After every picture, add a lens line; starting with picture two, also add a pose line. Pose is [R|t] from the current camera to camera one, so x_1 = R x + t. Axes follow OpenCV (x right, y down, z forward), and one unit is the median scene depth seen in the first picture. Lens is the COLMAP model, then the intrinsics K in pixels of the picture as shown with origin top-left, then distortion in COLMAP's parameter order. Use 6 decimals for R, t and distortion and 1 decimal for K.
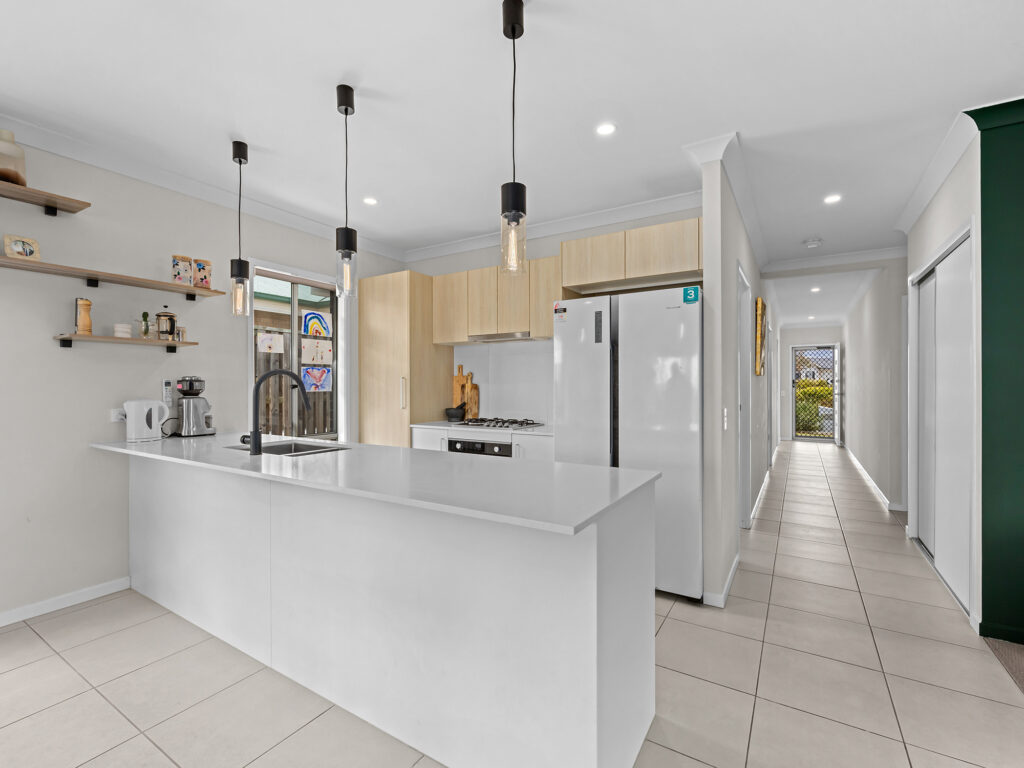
lens RADIAL K [[467.9, 0, 519.5], [0, 467.9, 380.8], [0, 0, 1]] dist [-0.000926, -0.000430]
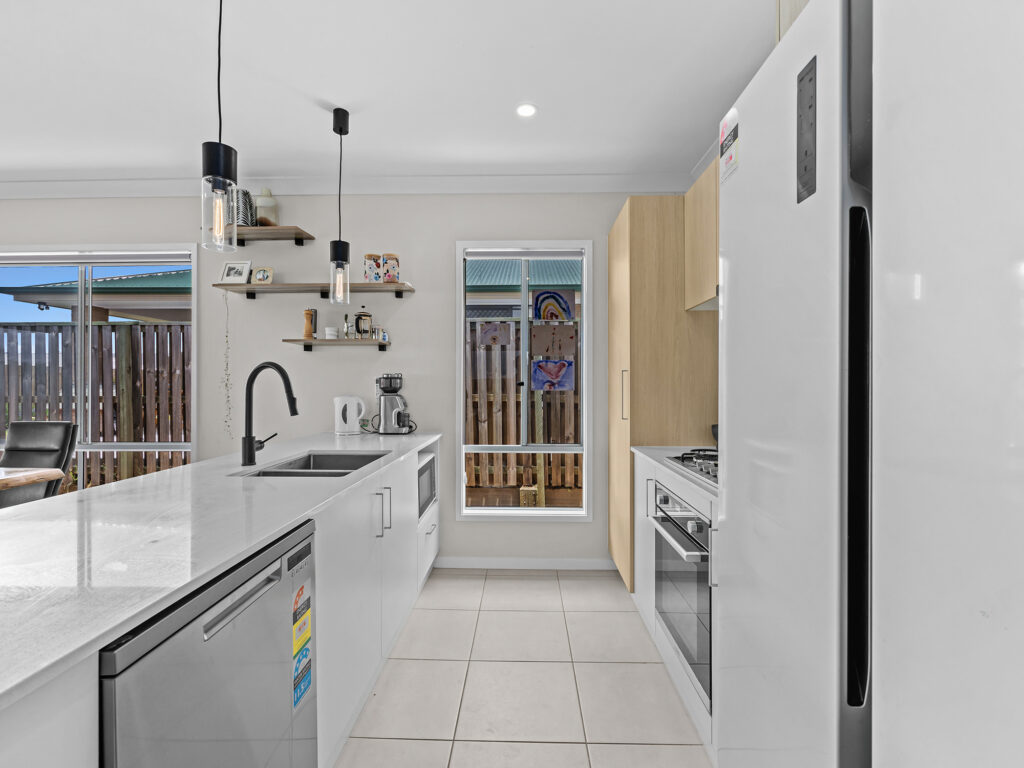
lens RADIAL K [[467.9, 0, 519.5], [0, 467.9, 380.8], [0, 0, 1]] dist [-0.000926, -0.000430]
pose [[0.485307, -0.005946, -0.874324, 0.302201], [0.006437, 0.999974, -0.003227, 0.011085], [0.874320, -0.004062, 0.485332, 0.750517]]
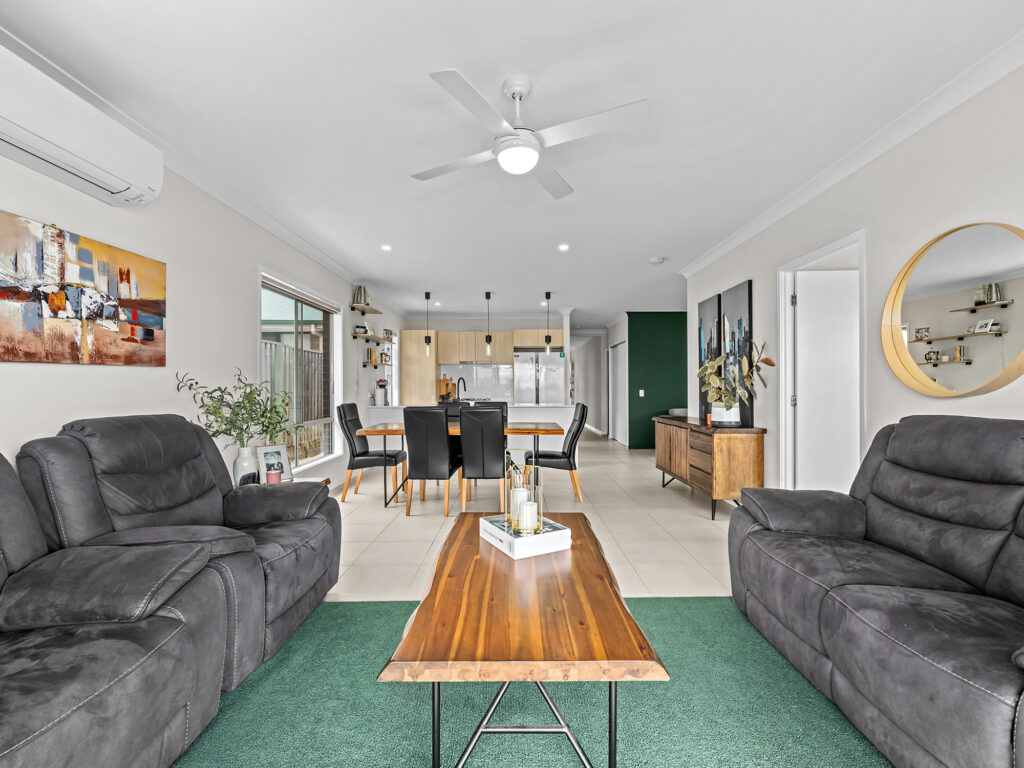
lens RADIAL K [[467.9, 0, 519.5], [0, 467.9, 380.8], [0, 0, 1]] dist [-0.000926, -0.000430]
pose [[0.853726, 0.008055, 0.520661, -1.337347], [-0.004577, 0.999958, -0.007964, 0.015494], [-0.520703, 0.004416, 0.853727, -1.367876]]
